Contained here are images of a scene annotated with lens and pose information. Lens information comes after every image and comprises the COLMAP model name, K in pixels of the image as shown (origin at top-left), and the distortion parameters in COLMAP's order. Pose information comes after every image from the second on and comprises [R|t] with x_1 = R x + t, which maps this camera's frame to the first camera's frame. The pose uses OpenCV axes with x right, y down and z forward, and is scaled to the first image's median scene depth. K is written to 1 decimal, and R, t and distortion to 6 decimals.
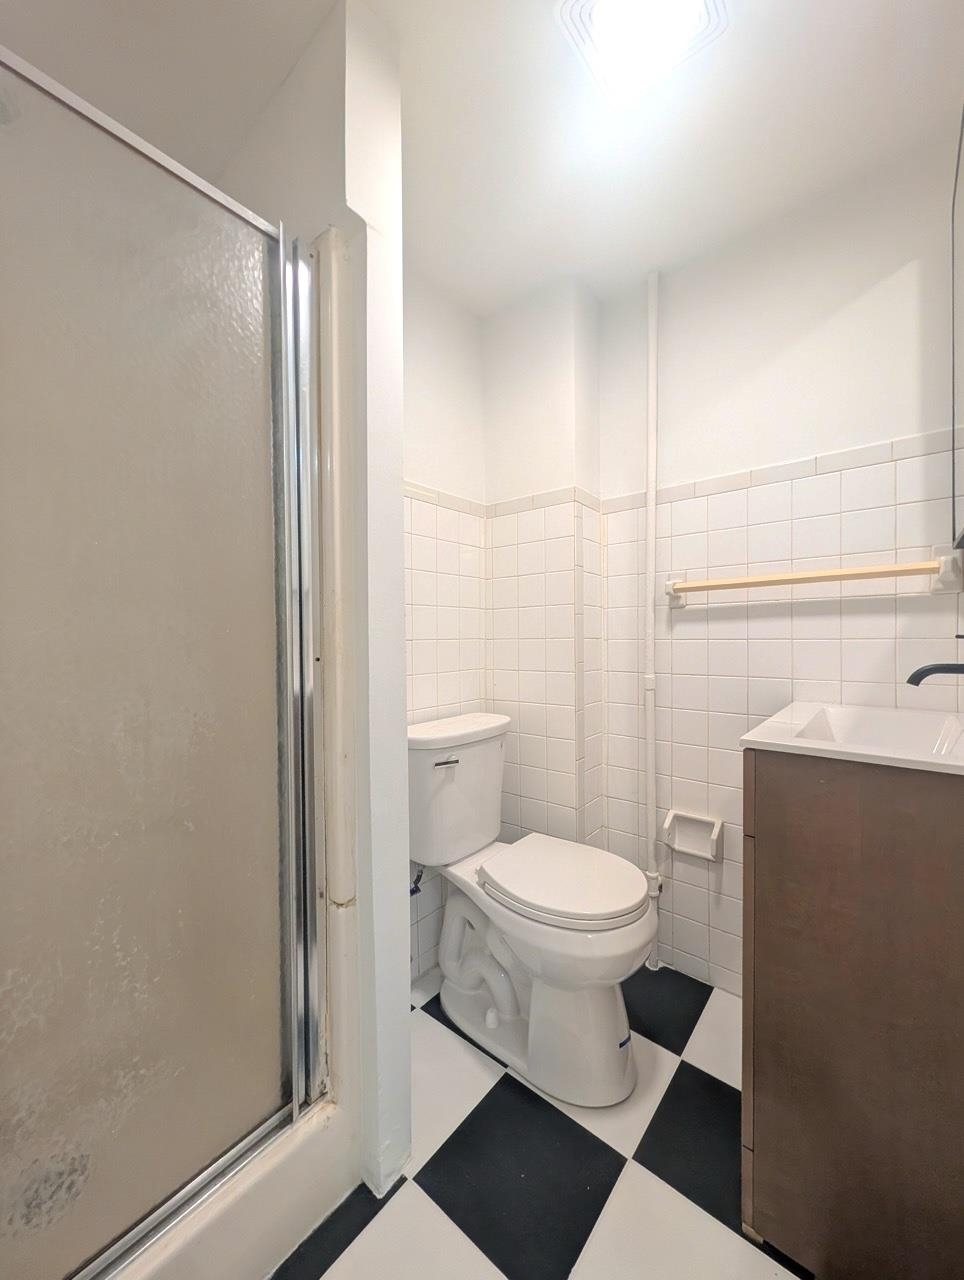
lens RADIAL K [[492.9, 0, 478.8], [0, 492.9, 641.7], [0, 0, 1]] dist [0.000769, 0.000240]
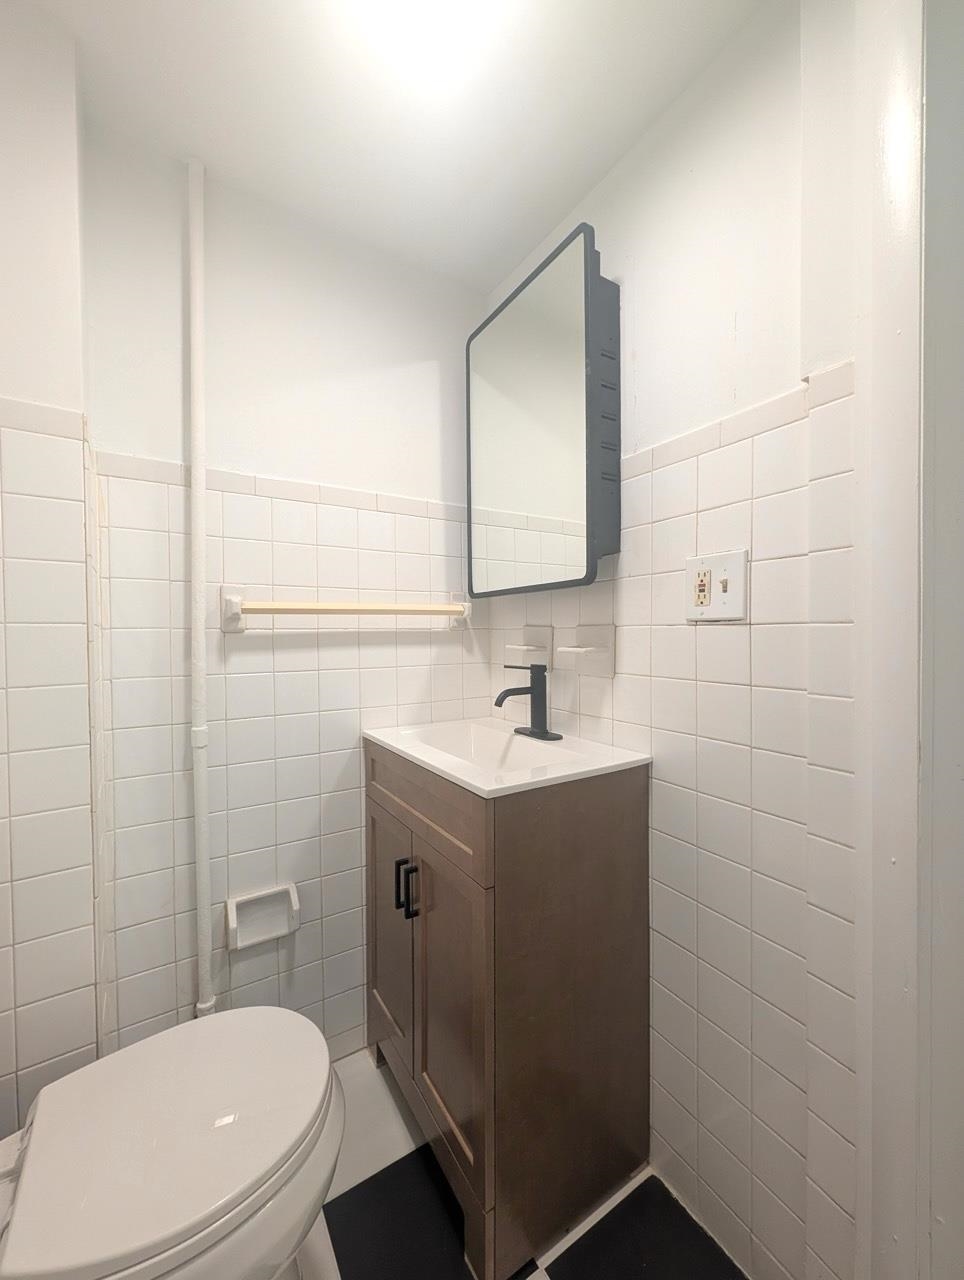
lens RADIAL K [[492.9, 0, 478.8], [0, 492.9, 641.7], [0, 0, 1]] dist [0.000769, 0.000240]
pose [[0.297044, -0.008440, 0.954827, -0.231053], [0.010723, 0.999927, 0.005503, -0.058695], [-0.954804, 0.008604, 0.297113, 0.443059]]
